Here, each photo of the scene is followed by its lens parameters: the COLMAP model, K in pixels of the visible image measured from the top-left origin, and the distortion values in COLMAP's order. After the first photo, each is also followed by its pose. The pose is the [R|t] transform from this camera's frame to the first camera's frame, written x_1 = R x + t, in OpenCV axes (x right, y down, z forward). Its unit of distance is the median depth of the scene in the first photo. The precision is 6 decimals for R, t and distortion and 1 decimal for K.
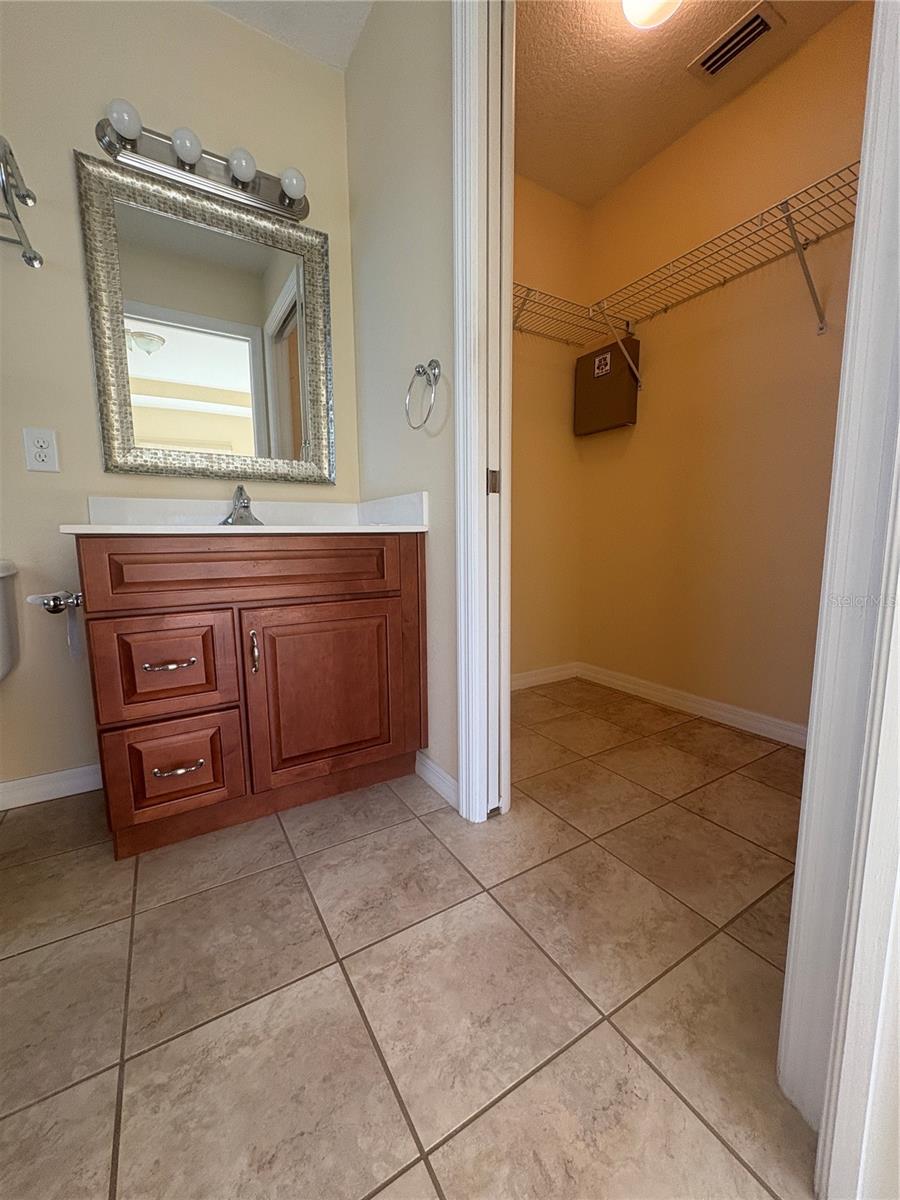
lens RADIAL K [[479.4, 0, 452.3], [0, 479.4, 600.5], [0, 0, 1]] dist [0.000799, -0.000027]
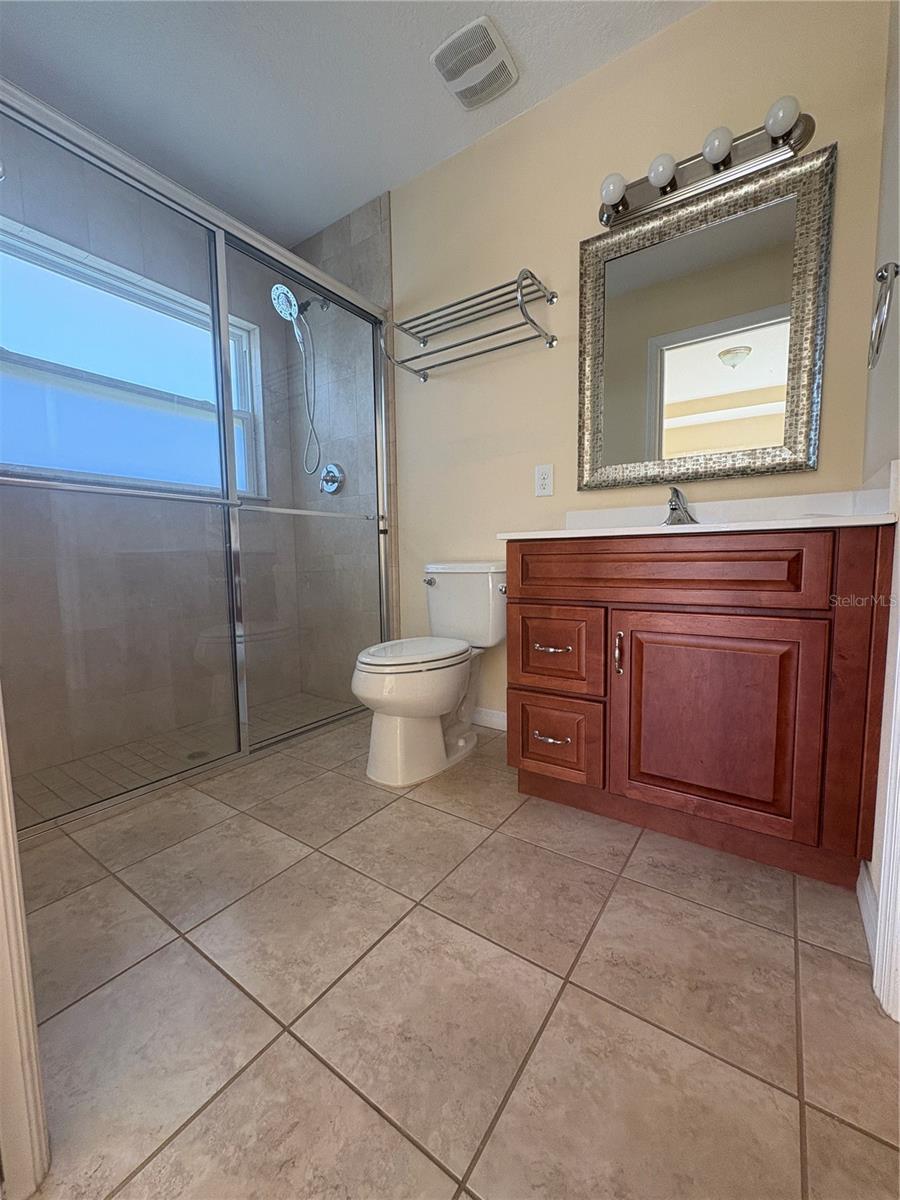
lens RADIAL K [[479.4, 0, 450.8], [0, 479.4, 601.6], [0, 0, 1]] dist [0.000799, -0.000027]
pose [[0.400960, 0.086618, -0.911991, 0.339008], [-0.109384, 0.992925, 0.046214, -0.006489], [0.909542, 0.081227, 0.407598, 0.250414]]
